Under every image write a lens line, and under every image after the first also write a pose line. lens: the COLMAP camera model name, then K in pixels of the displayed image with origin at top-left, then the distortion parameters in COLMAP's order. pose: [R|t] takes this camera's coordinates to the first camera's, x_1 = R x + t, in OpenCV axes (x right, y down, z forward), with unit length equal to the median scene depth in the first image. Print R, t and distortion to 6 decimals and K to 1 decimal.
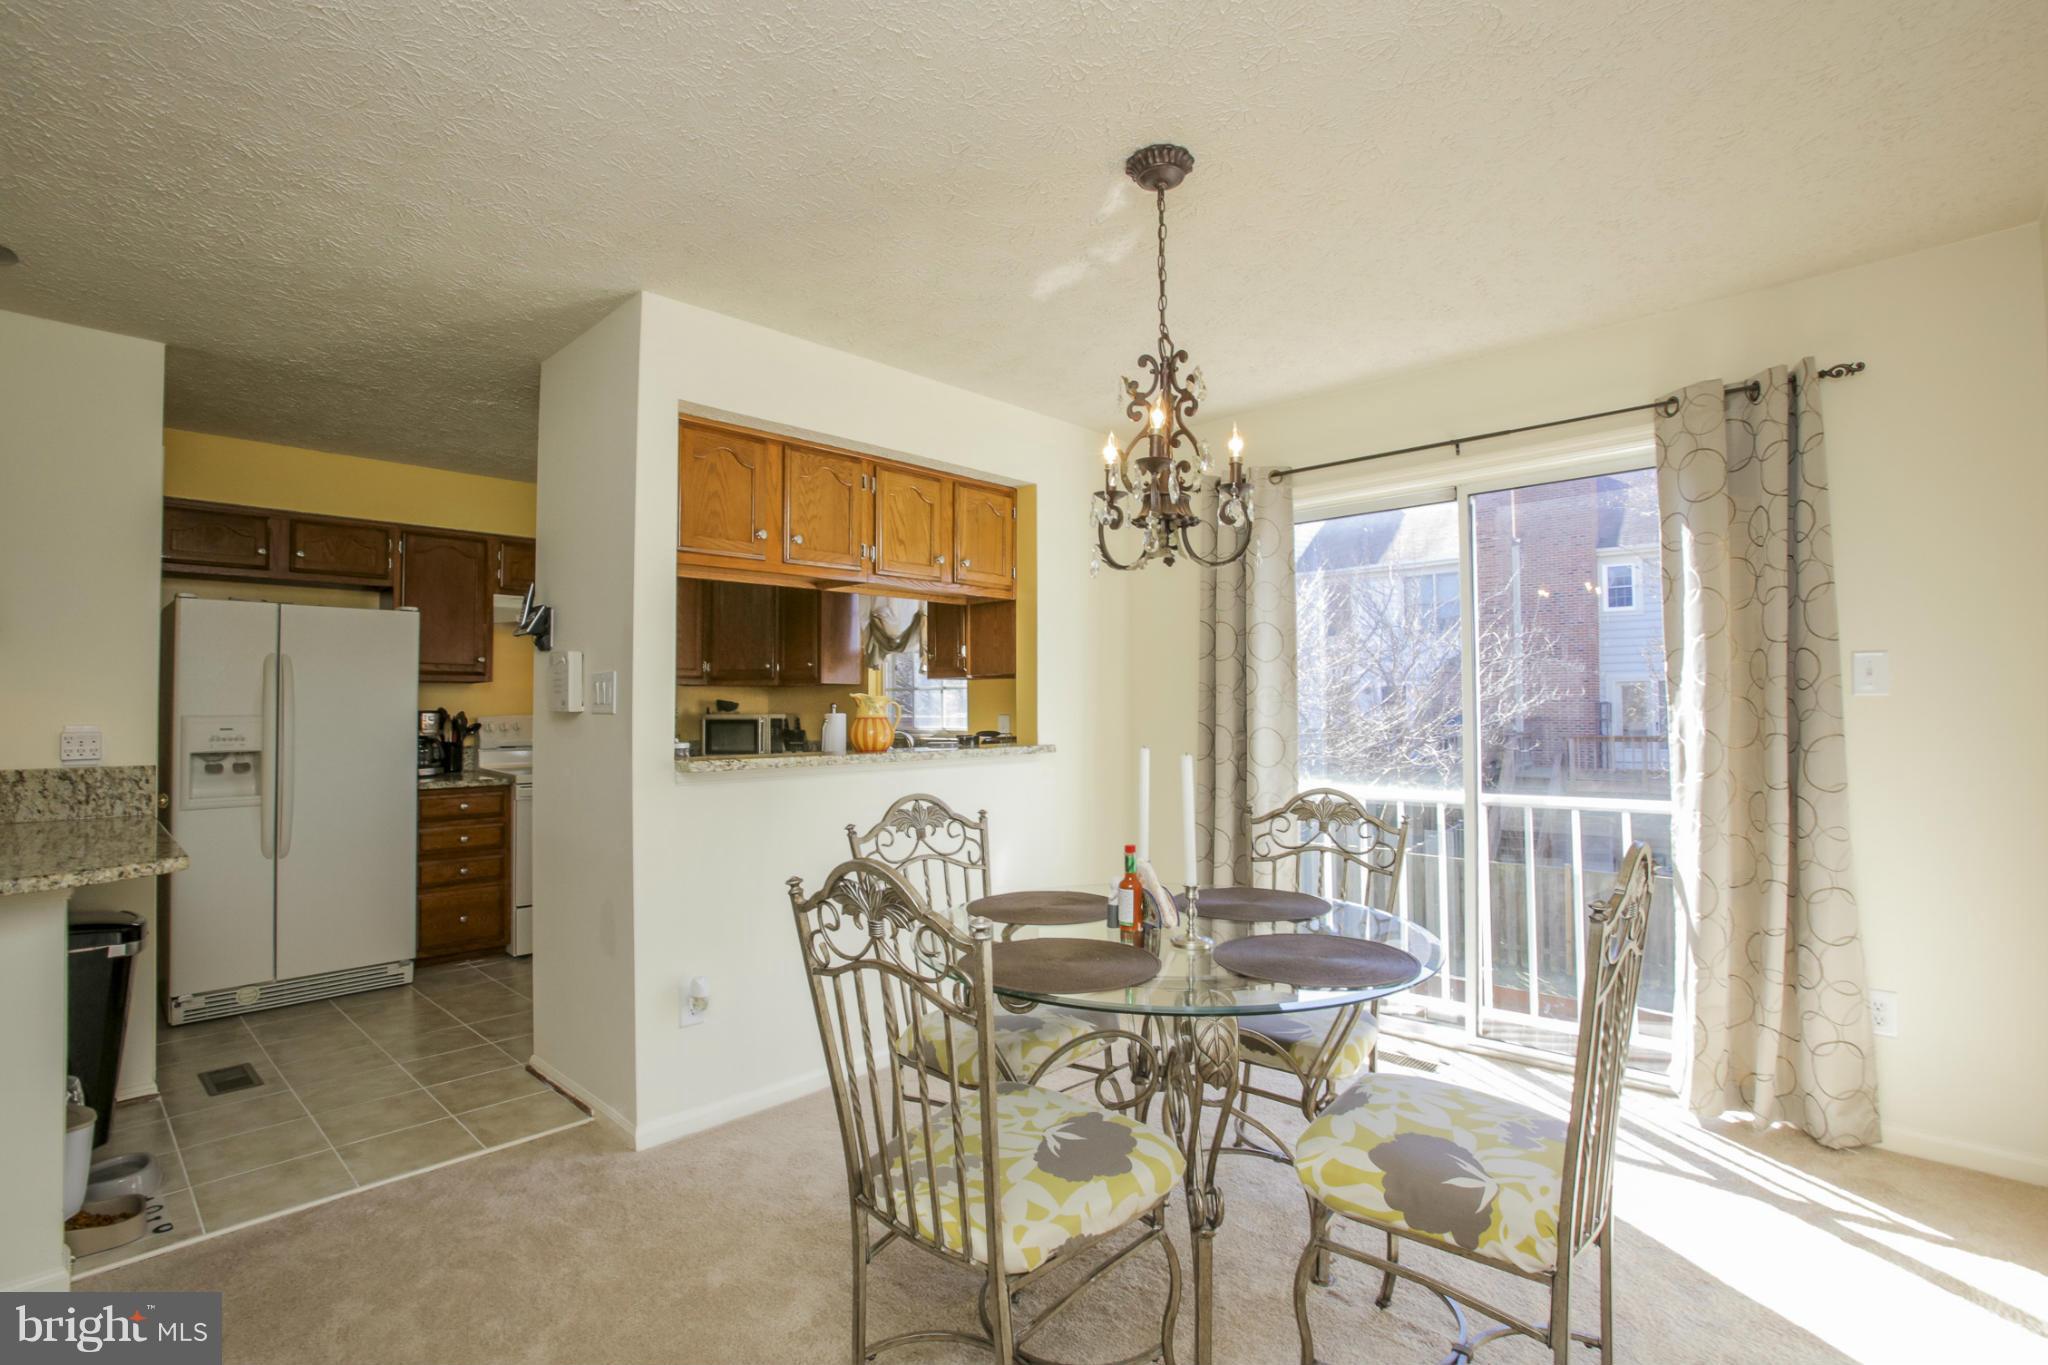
lens RADIAL K [[934.7, 0, 1021.2], [0, 934.7, 690.0], [0, 0, 1]] dist [-0.058878, 0.015070]
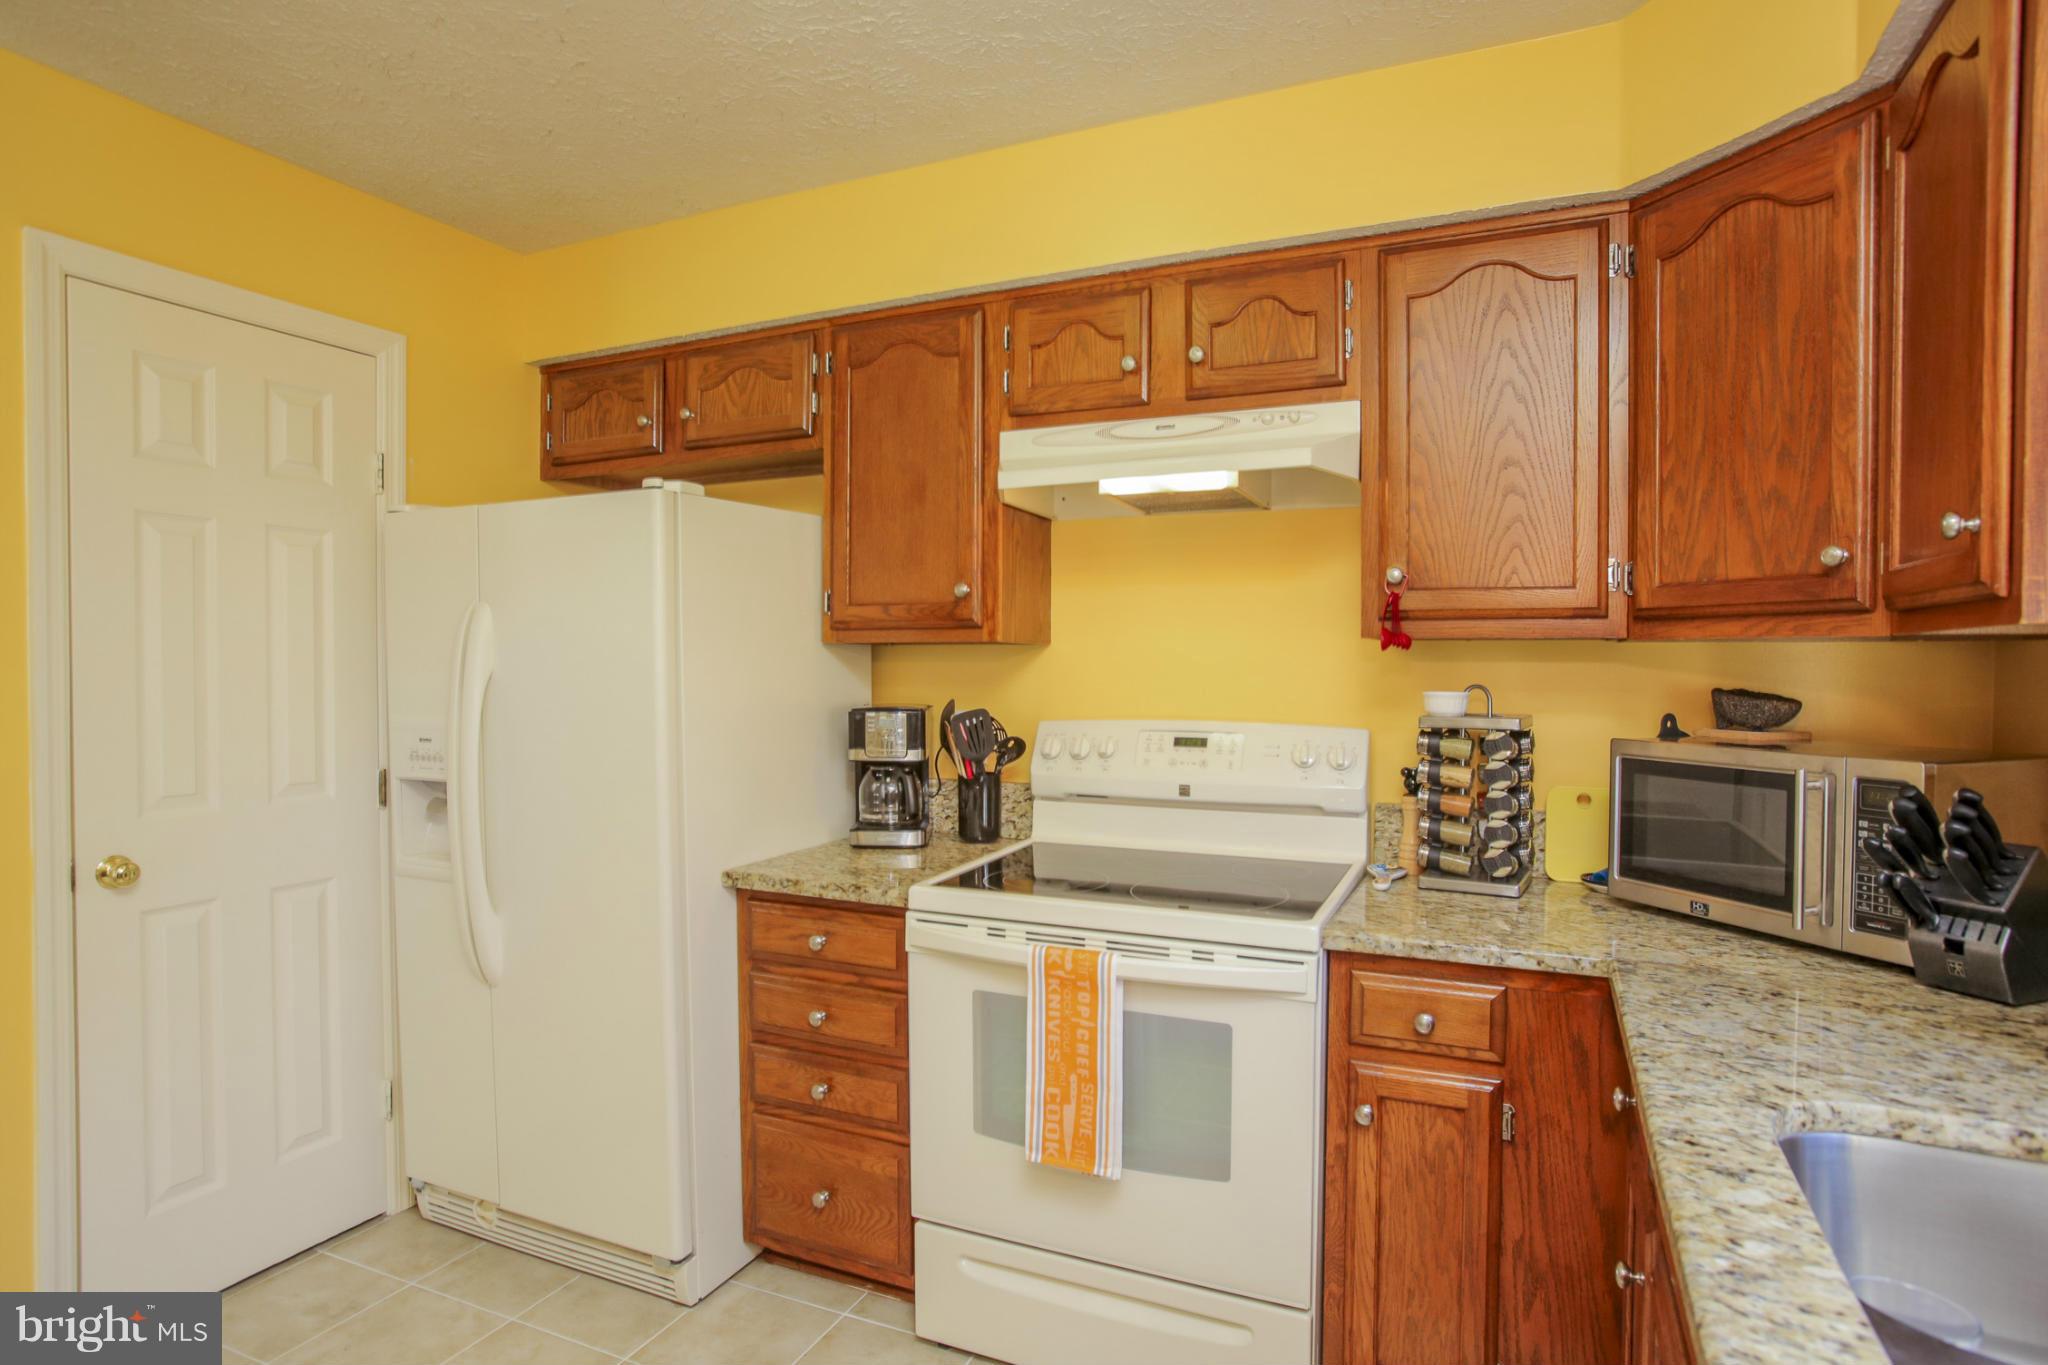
lens RADIAL K [[1087.8, 0, 1035.9], [0, 1087.8, 688.3], [0, 0, 1]] dist [-0.040181, 0.003415]
pose [[0.340203, 0.026883, -0.939967, -0.129557], [0.011139, 0.999406, 0.032615, -0.005334], [0.940286, -0.021566, 0.339702, 1.097160]]
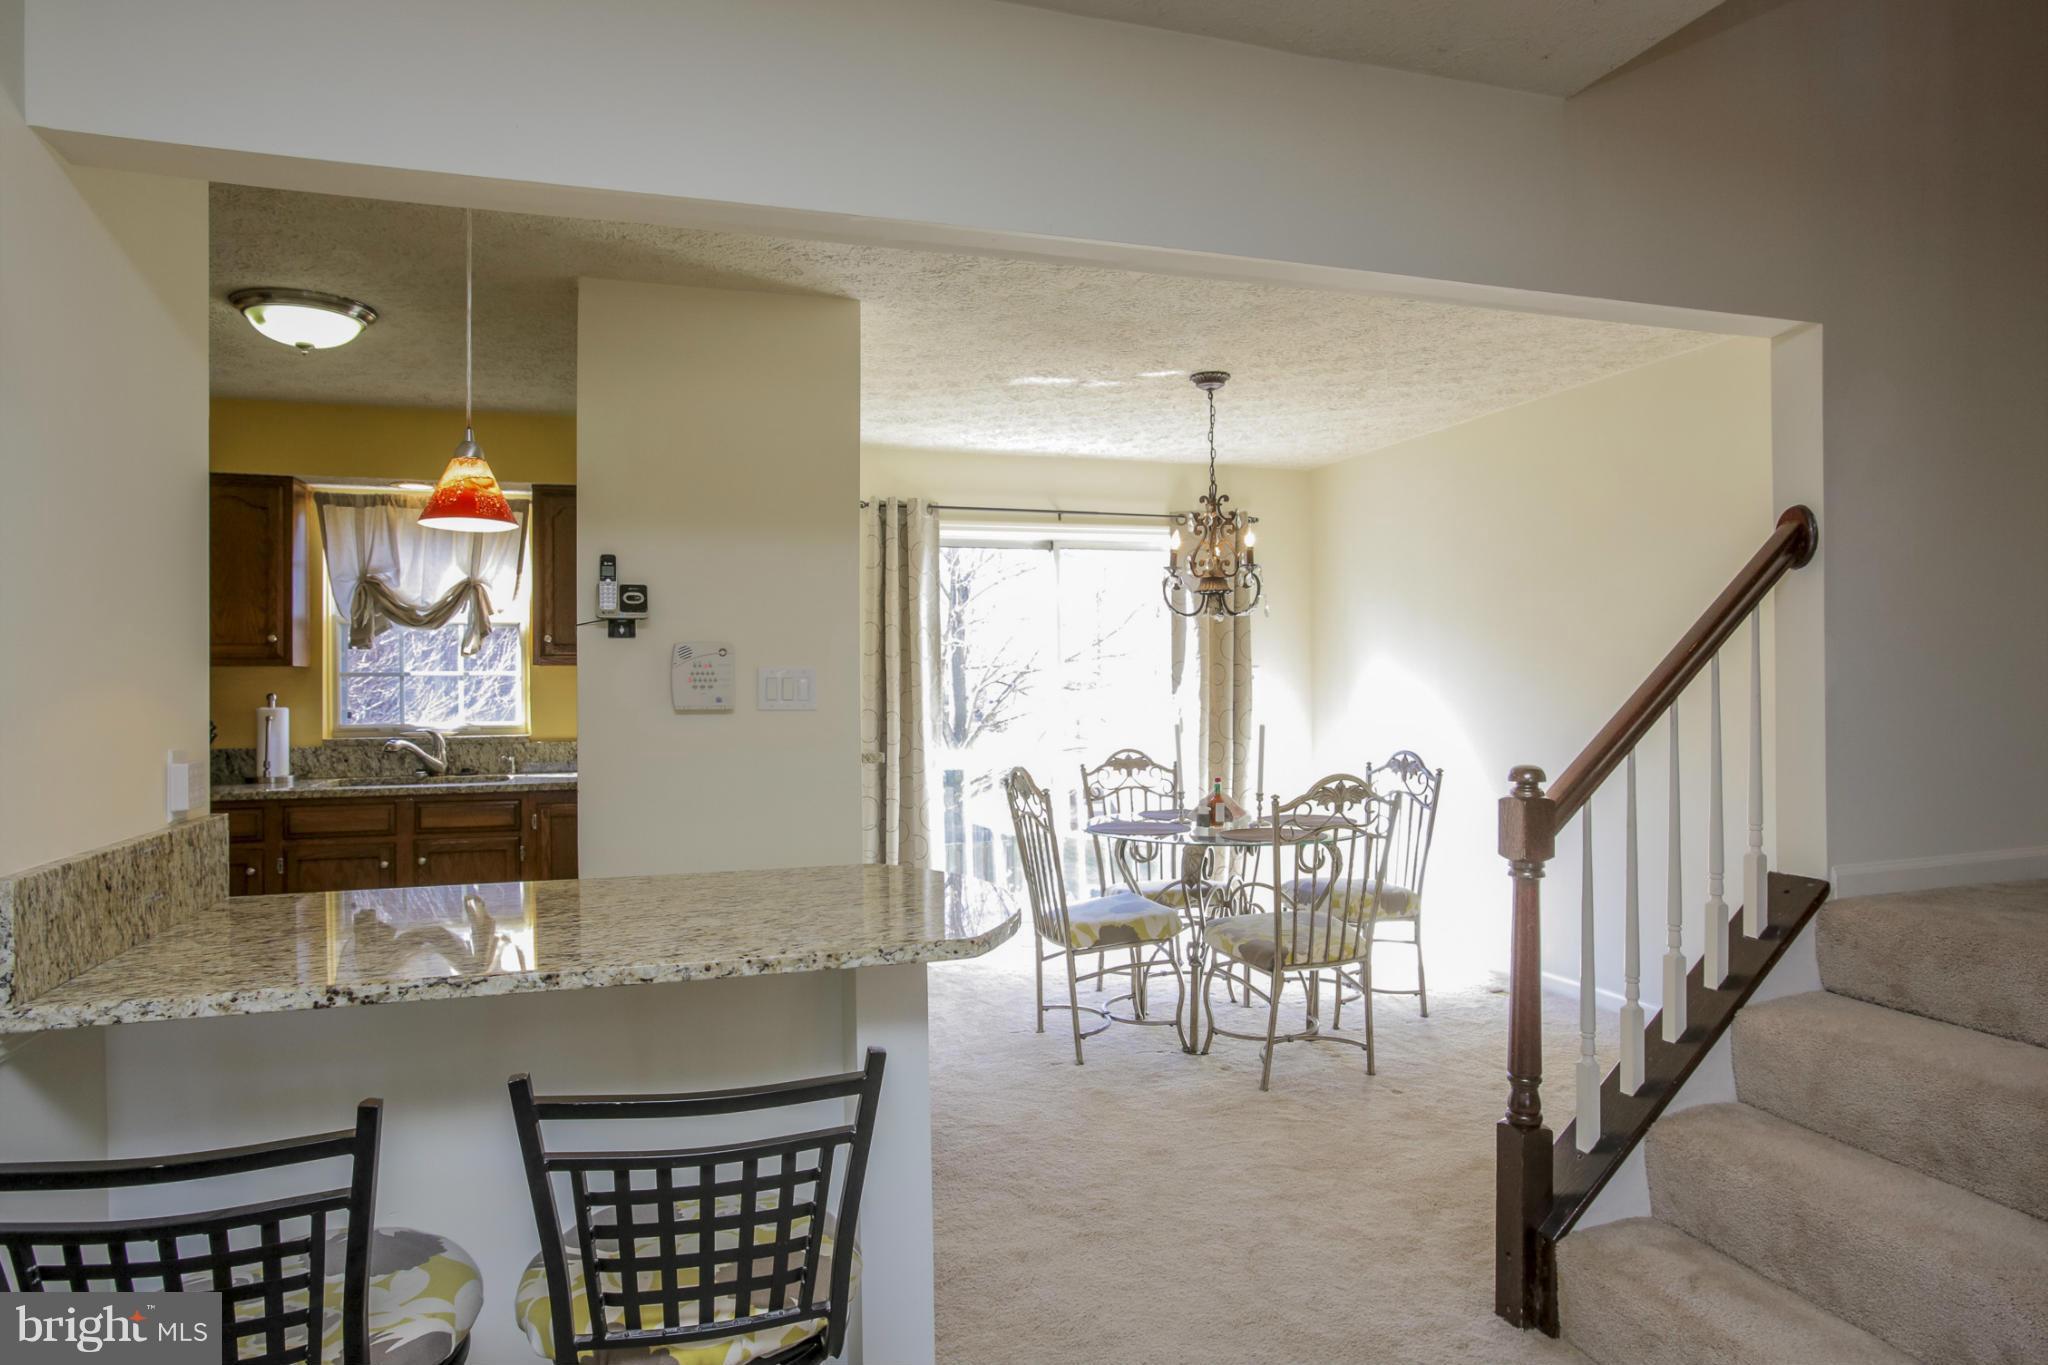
lens RADIAL K [[1191.4, 0, 1015.9], [0, 1191.4, 683.8], [0, 0, 1]] dist [-0.042506, 0.004046]
pose [[0.467942, -0.002023, 0.883757, -1.069291], [-0.012065, 0.999890, 0.008677, -0.011691], [-0.883677, -0.014723, 0.467866, 0.157104]]
